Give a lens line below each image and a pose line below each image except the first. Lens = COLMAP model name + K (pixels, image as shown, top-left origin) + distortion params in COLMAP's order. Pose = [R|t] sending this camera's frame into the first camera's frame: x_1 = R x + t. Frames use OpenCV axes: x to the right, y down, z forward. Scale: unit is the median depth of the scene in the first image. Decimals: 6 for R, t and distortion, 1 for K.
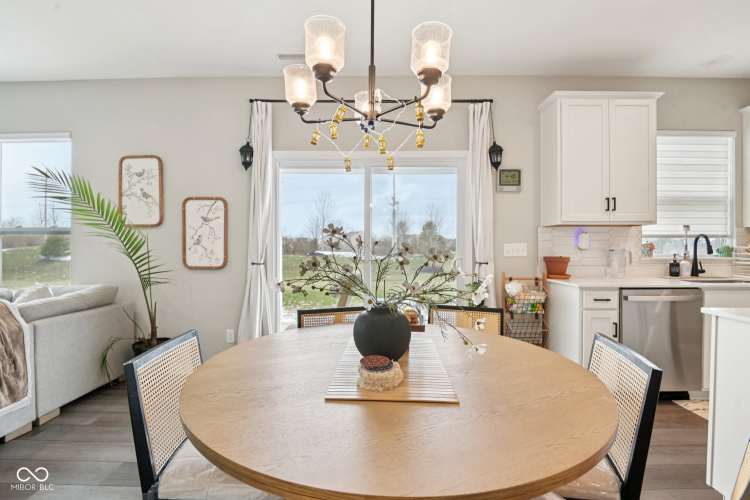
lens RADIAL K [[356.3, 0, 360.9], [0, 356.3, 251.0], [0, 0, 1]] dist [-0.020534, -0.000710]
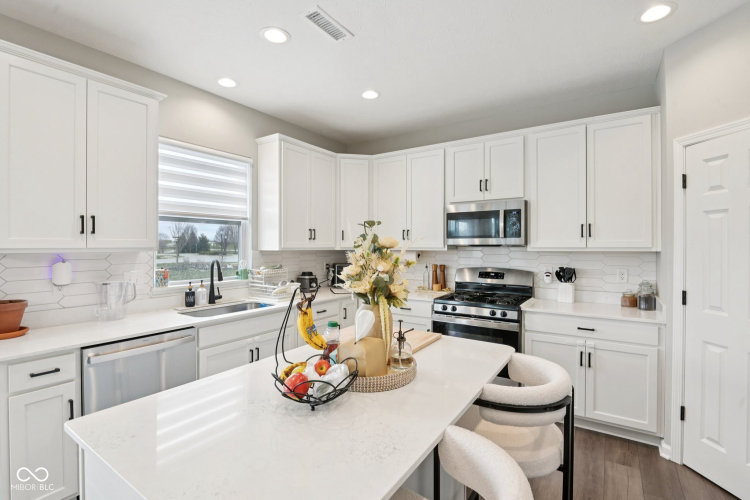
lens RADIAL K [[356.3, 0, 360.9], [0, 356.3, 251.0], [0, 0, 1]] dist [-0.020534, -0.000710]
pose [[0.574970, -0.007631, 0.818139, 0.402974], [0.004700, 0.999971, 0.006024, -0.073965], [-0.818161, 0.000382, 0.574989, 0.116709]]
